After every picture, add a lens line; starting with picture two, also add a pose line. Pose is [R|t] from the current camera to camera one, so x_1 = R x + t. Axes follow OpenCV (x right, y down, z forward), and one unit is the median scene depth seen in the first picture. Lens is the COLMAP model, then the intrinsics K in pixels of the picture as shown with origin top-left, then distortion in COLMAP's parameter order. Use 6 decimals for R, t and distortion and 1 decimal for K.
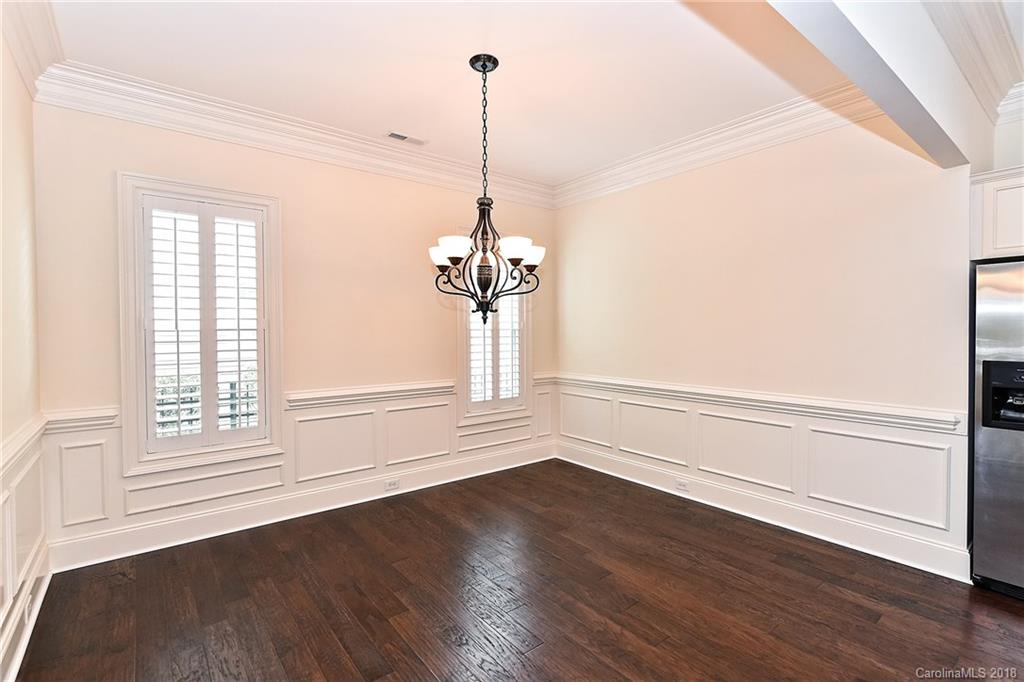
lens RADIAL K [[478.7, 0, 513.0], [0, 478.7, 339.2], [0, 0, 1]] dist [0.000335, -0.000145]
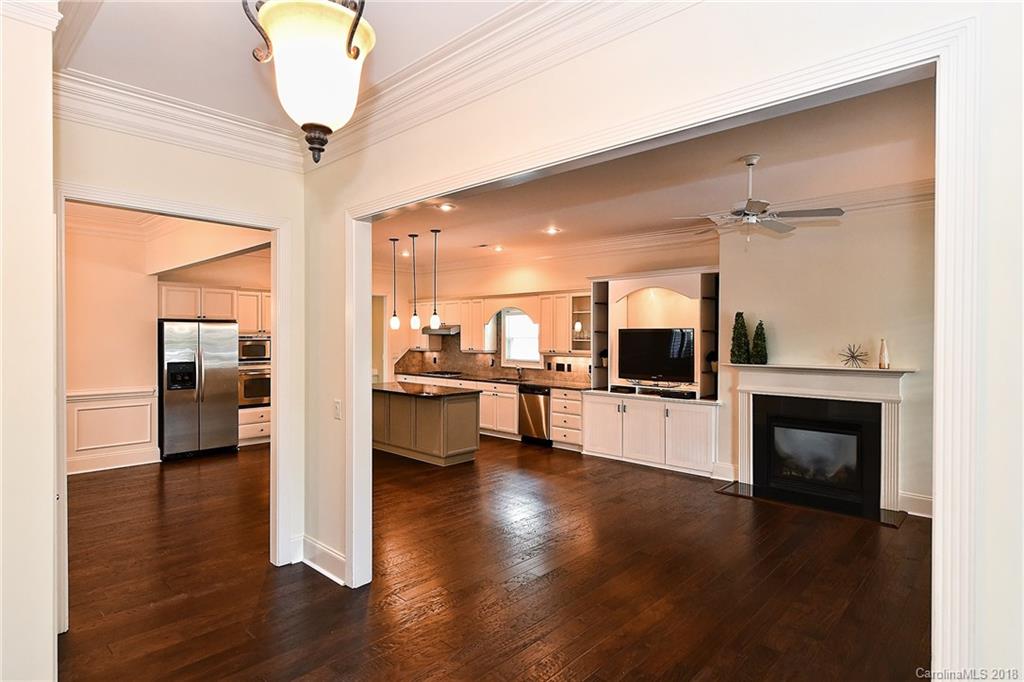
lens RADIAL K [[541.1, 0, 515.0], [0, 541.1, 340.2], [0, 0, 1]] dist [0.004331, 0.000044]
pose [[-0.147732, -0.001614, 0.989026, -1.761279], [0.015317, 0.999875, 0.003919, -0.045706], [-0.988909, 0.015728, -0.147689, -0.275973]]
